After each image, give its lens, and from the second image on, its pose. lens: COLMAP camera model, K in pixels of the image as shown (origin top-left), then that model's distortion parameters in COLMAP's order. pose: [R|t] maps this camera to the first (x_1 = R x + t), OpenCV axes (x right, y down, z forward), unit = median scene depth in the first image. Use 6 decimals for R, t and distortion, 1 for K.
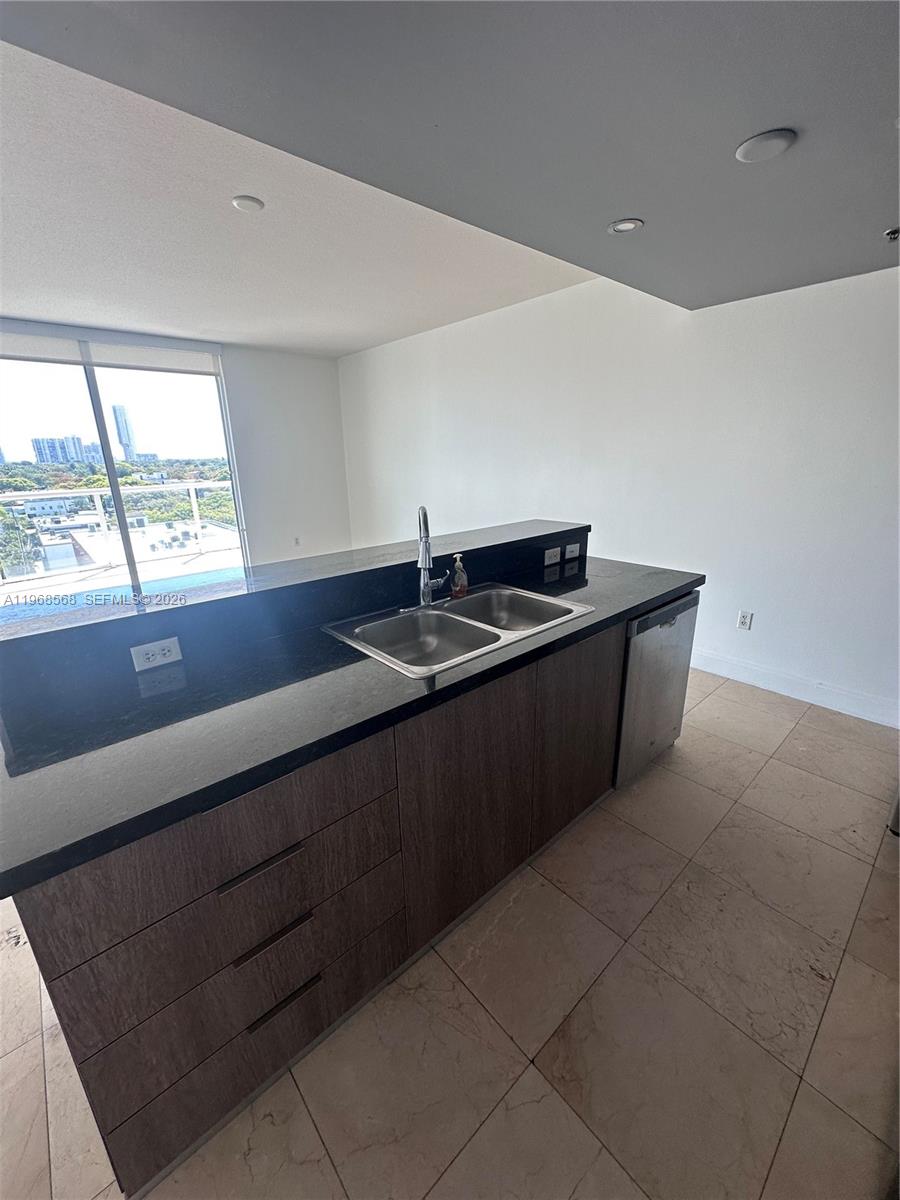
lens RADIAL K [[479.0, 0, 450.0], [0, 479.0, 600.0], [0, 0, 1]] dist [-0.001339, -0.000035]
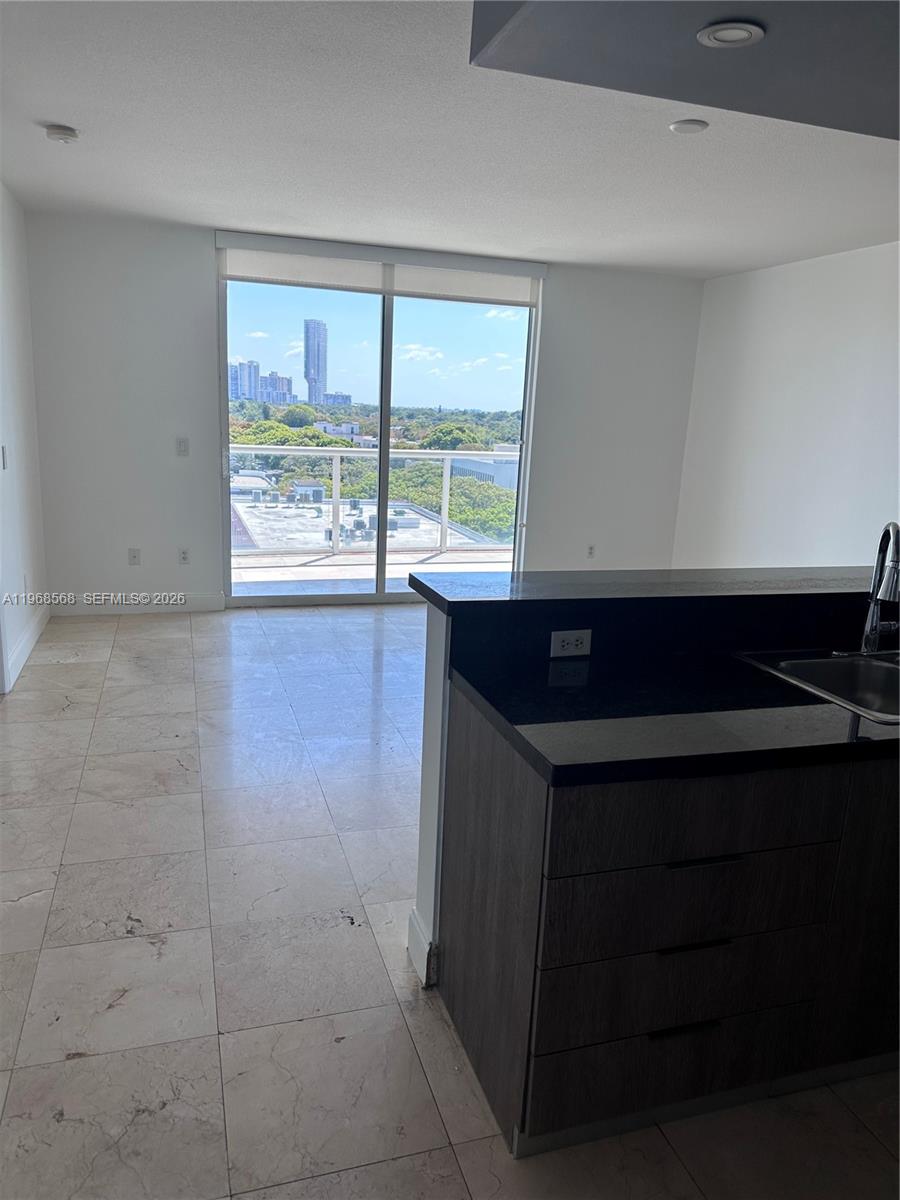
lens RADIAL K [[852.4, 0, 450.0], [0, 852.4, 600.0], [0, 0, 1]] dist [0.008680, -0.003755]
pose [[0.912486, 0.152769, -0.379513, -0.062201], [-0.184065, 0.981772, -0.047357, 0.045326], [0.365361, 0.113068, 0.923974, -0.190081]]
